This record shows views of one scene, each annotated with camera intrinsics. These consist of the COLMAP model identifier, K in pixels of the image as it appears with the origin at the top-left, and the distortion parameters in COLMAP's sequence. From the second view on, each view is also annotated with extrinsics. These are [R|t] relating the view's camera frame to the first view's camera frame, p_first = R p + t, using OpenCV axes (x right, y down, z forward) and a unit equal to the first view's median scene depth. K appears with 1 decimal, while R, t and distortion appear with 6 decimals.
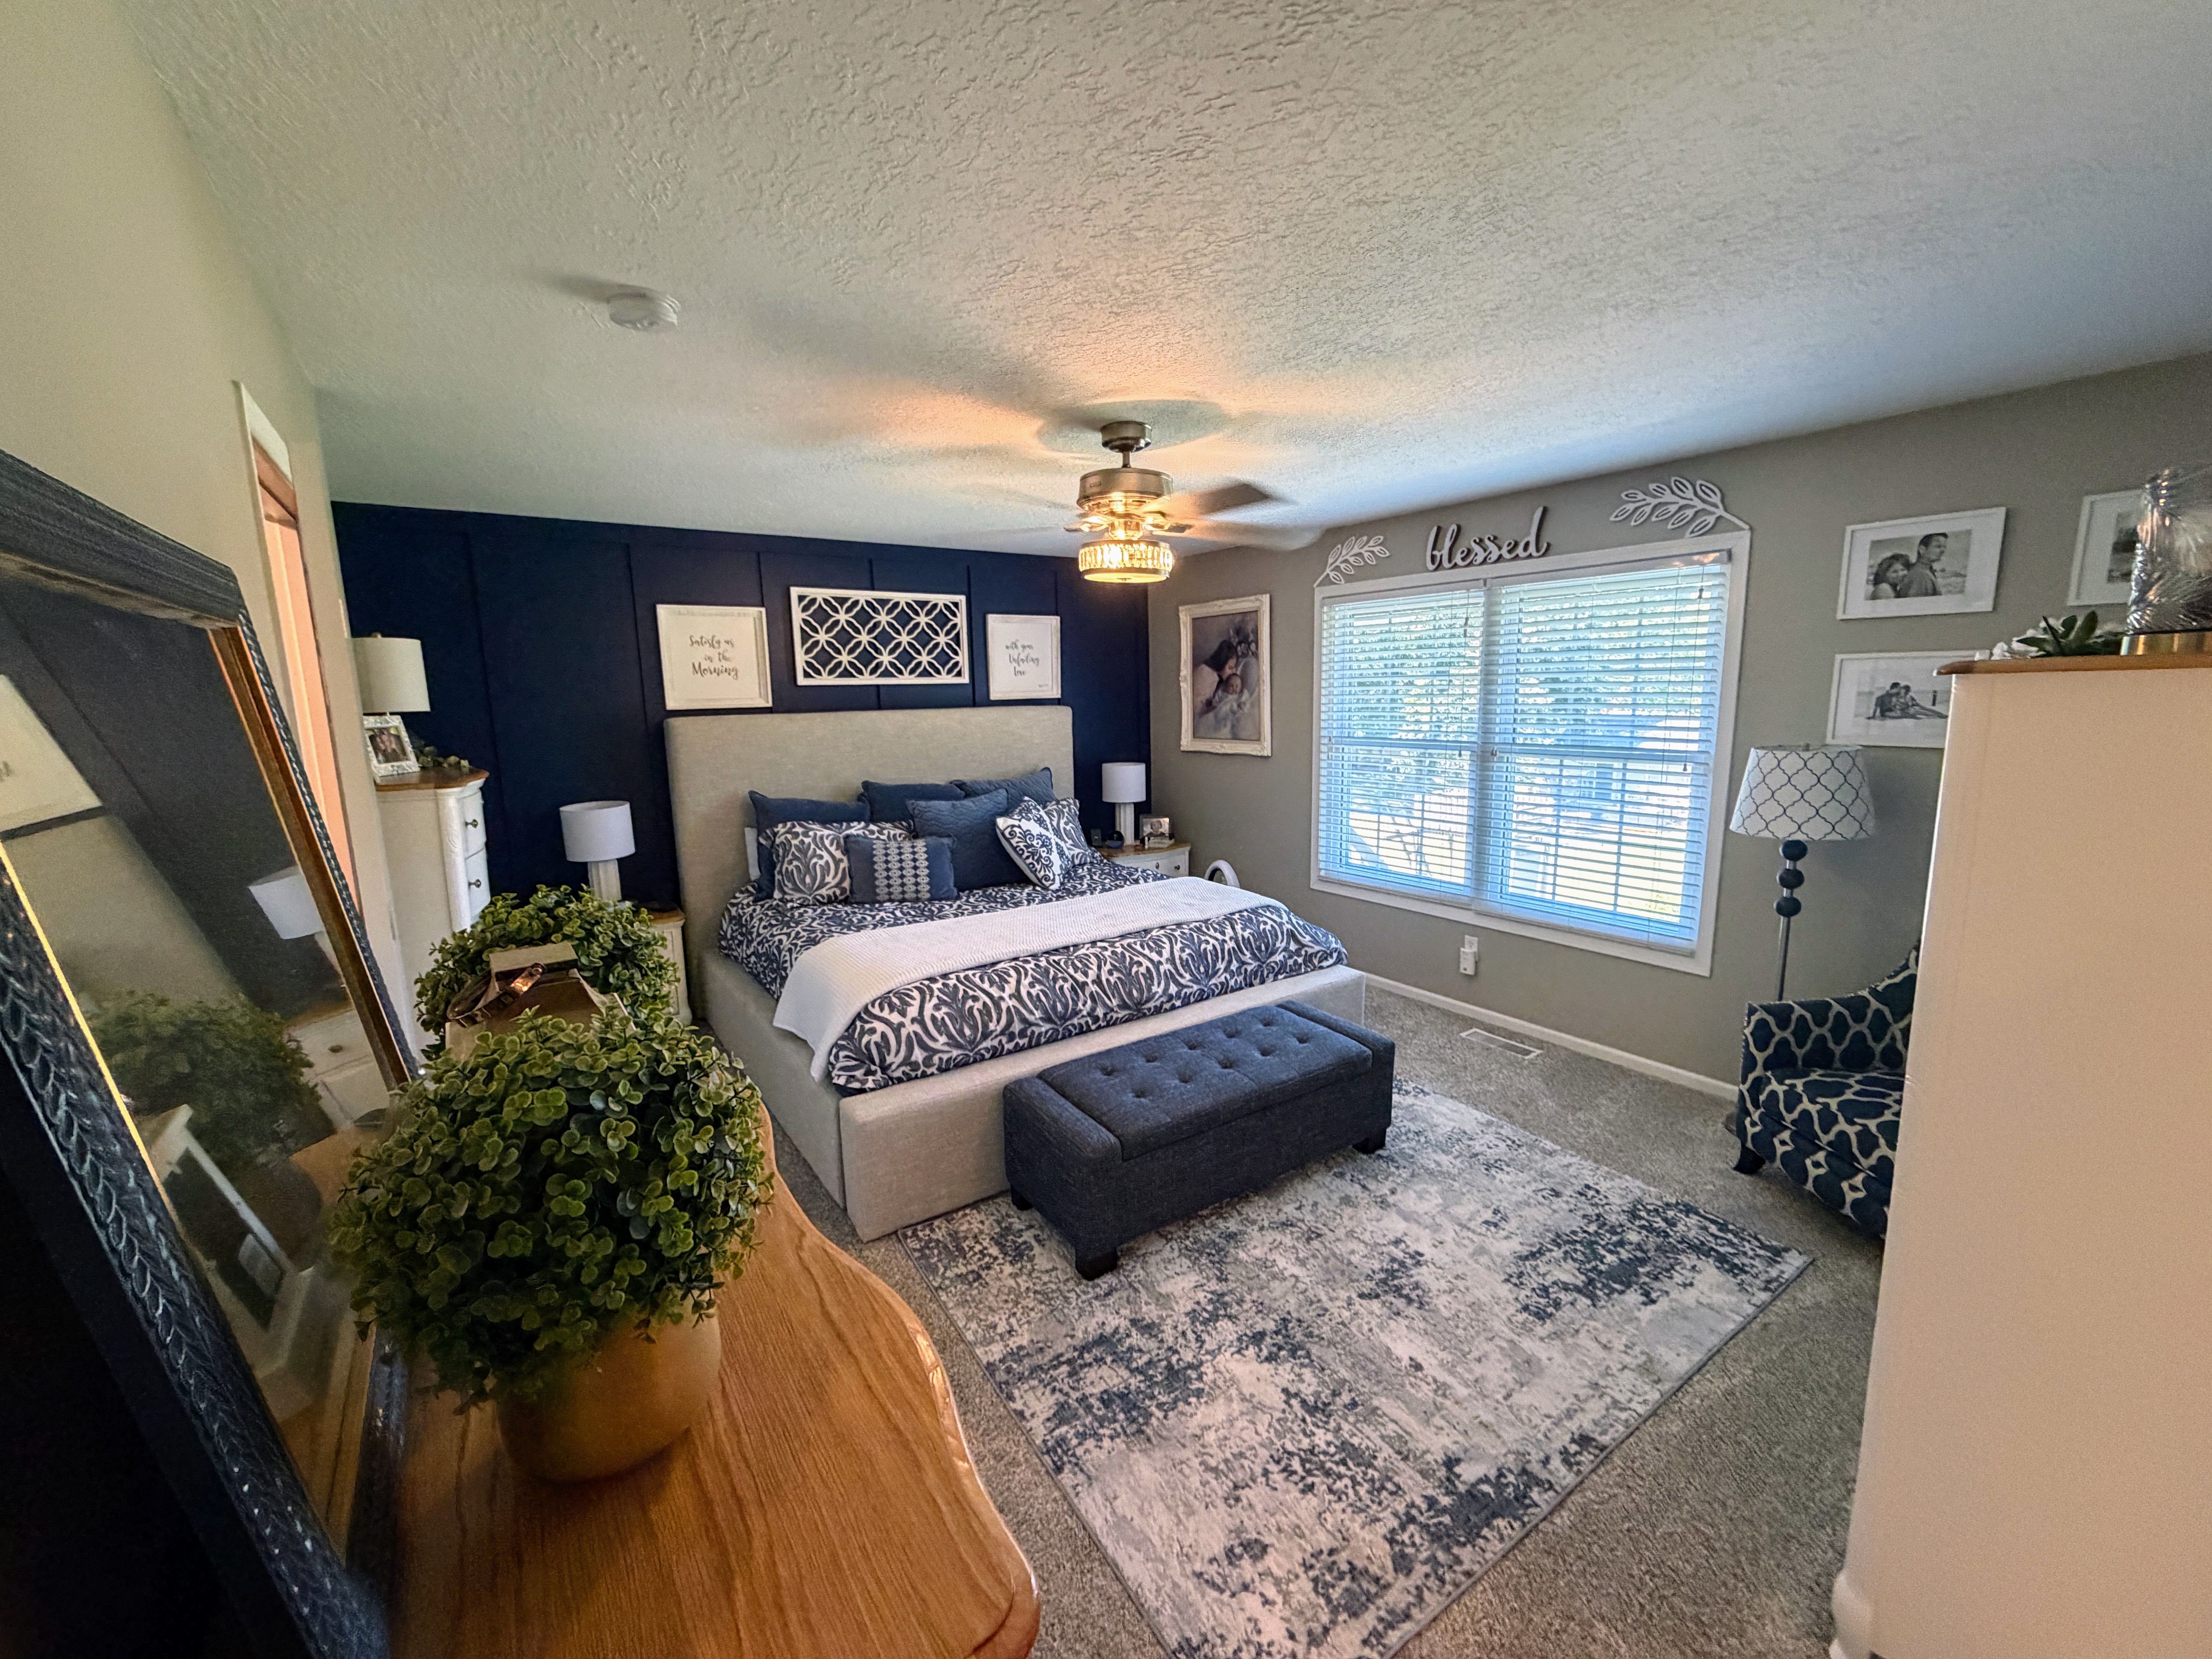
lens RADIAL K [[872.8, 0, 1112.3], [0, 872.8, 834.9], [0, 0, 1]] dist [0.000097, 0.000397]
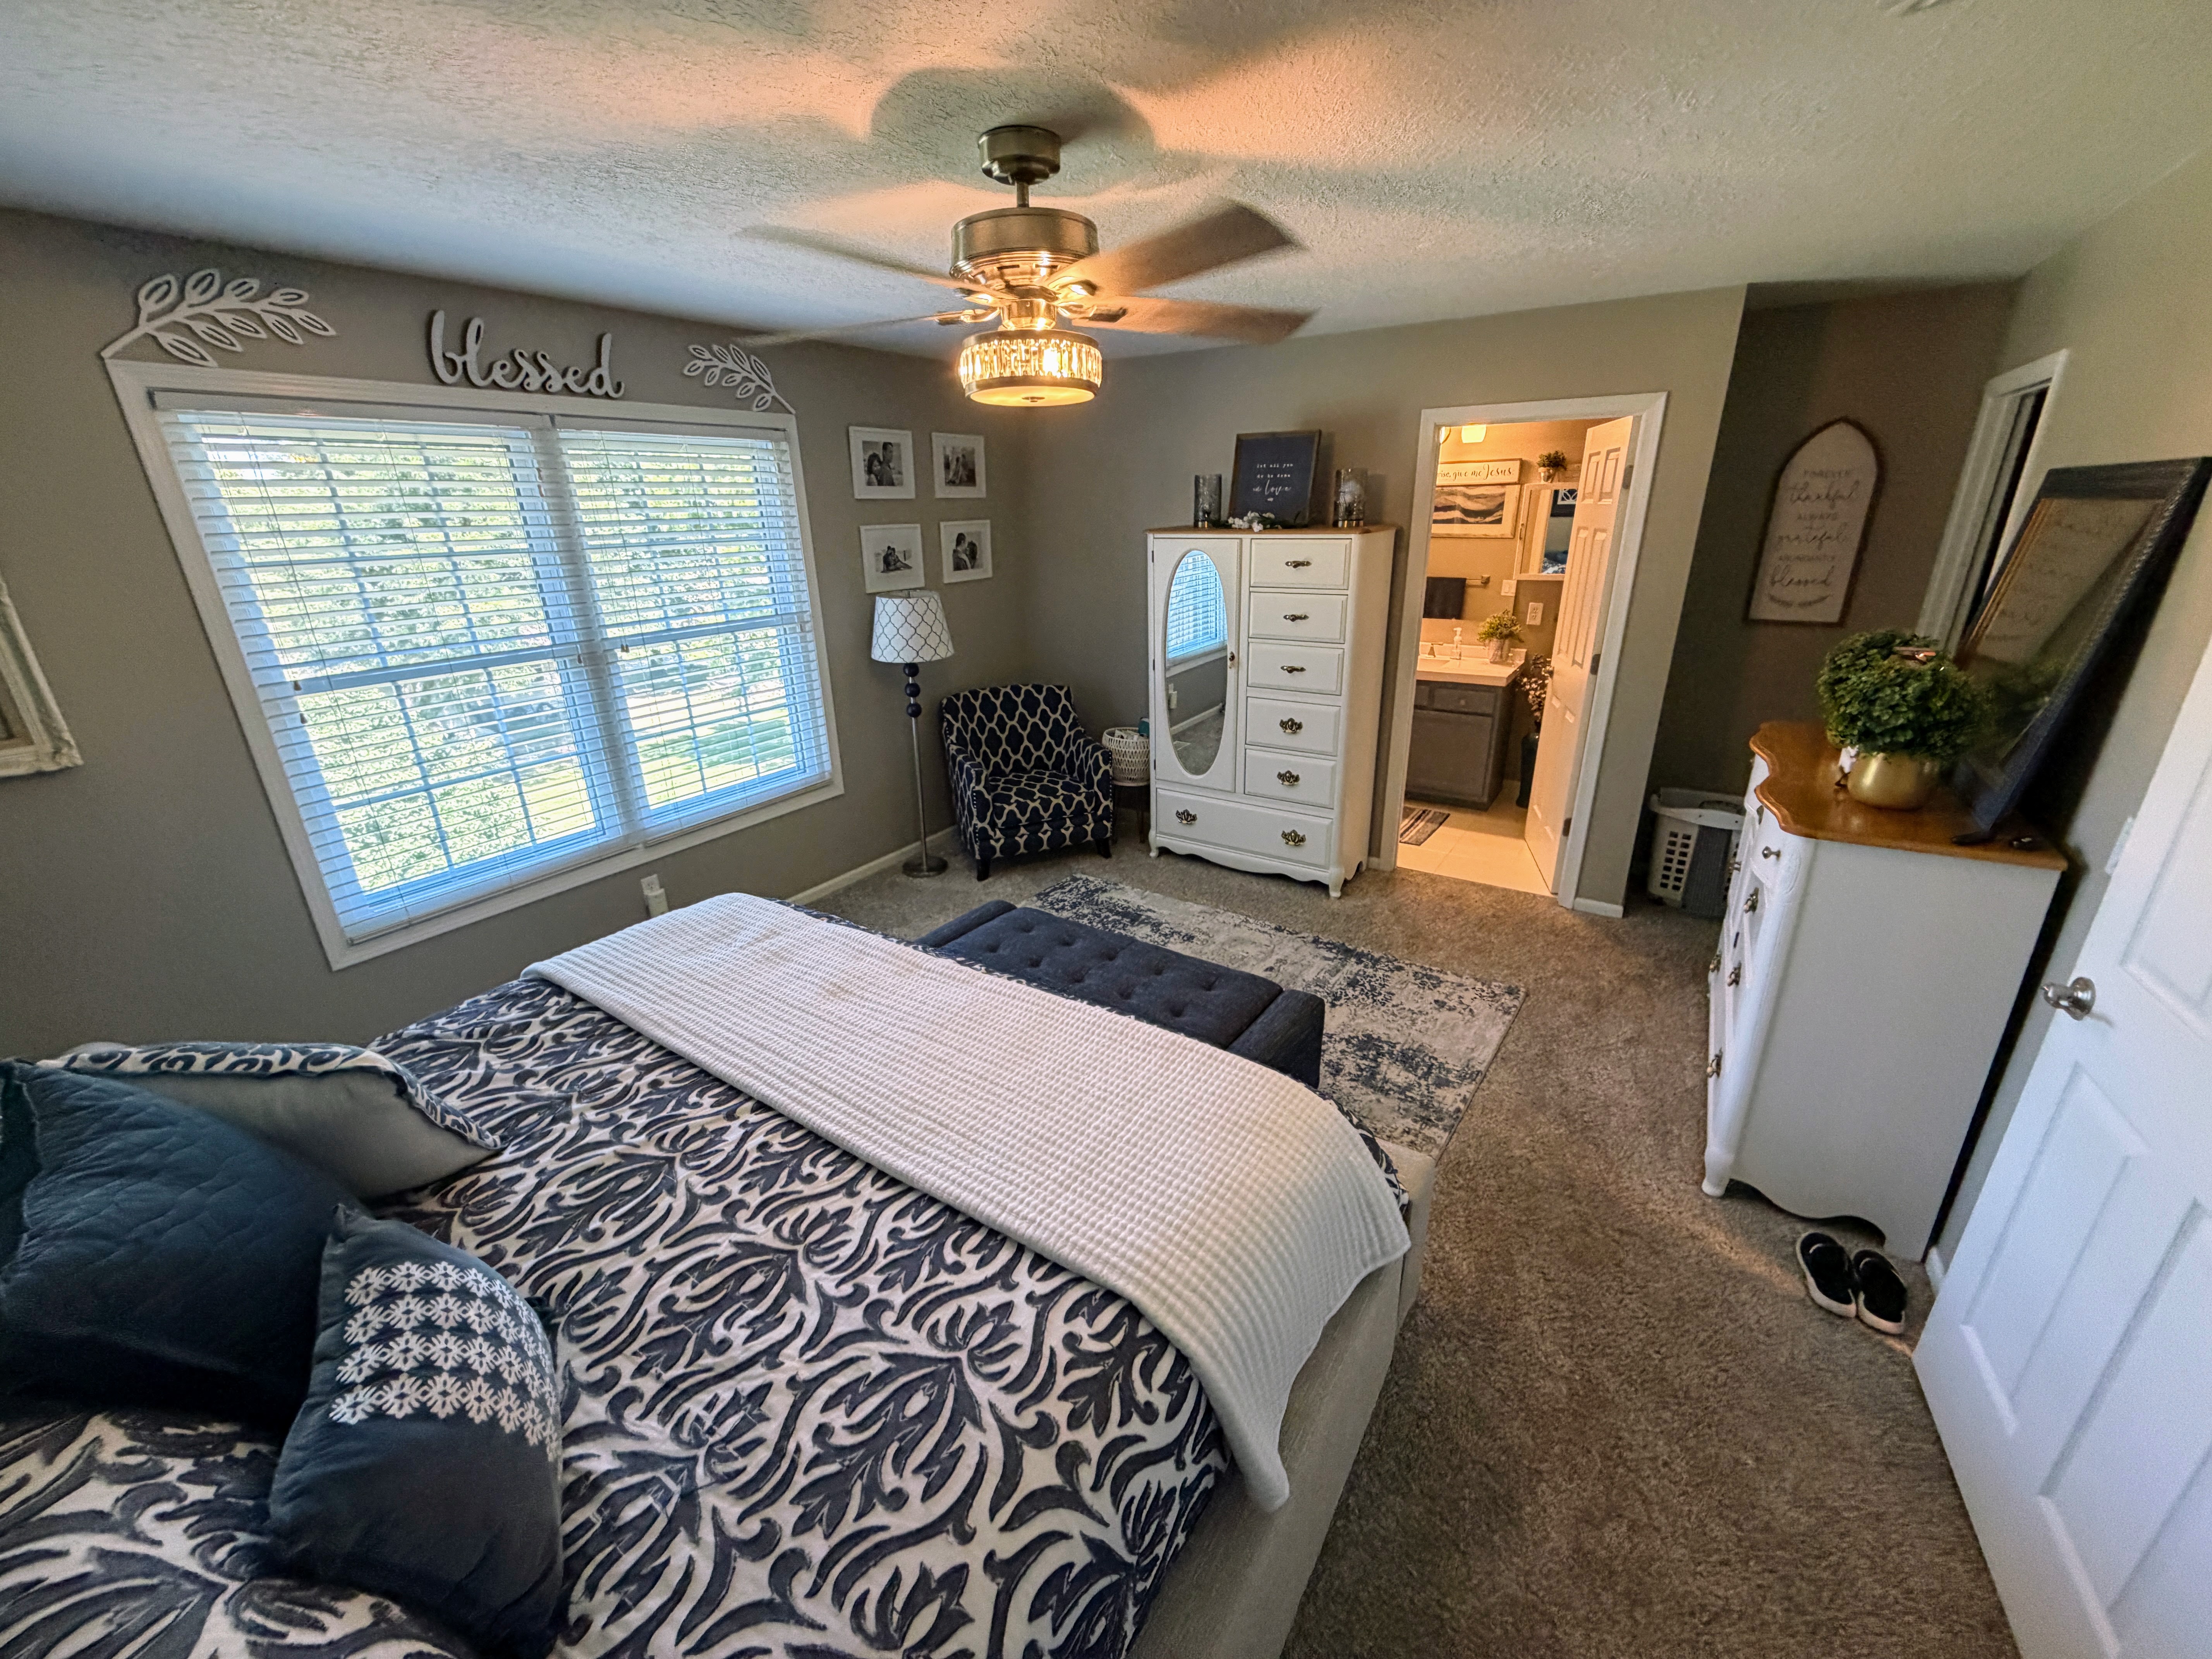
lens RADIAL K [[885.6, 0, 1093.2], [0, 885.6, 820.4], [0, 0, 1]] dist [-0.002481, 0.000156]
pose [[-0.394317, -0.295850, 0.870050, -0.592696], [0.174224, 0.905525, 0.386873, -0.240240], [-0.902308, 0.304134, -0.305520, 1.133246]]
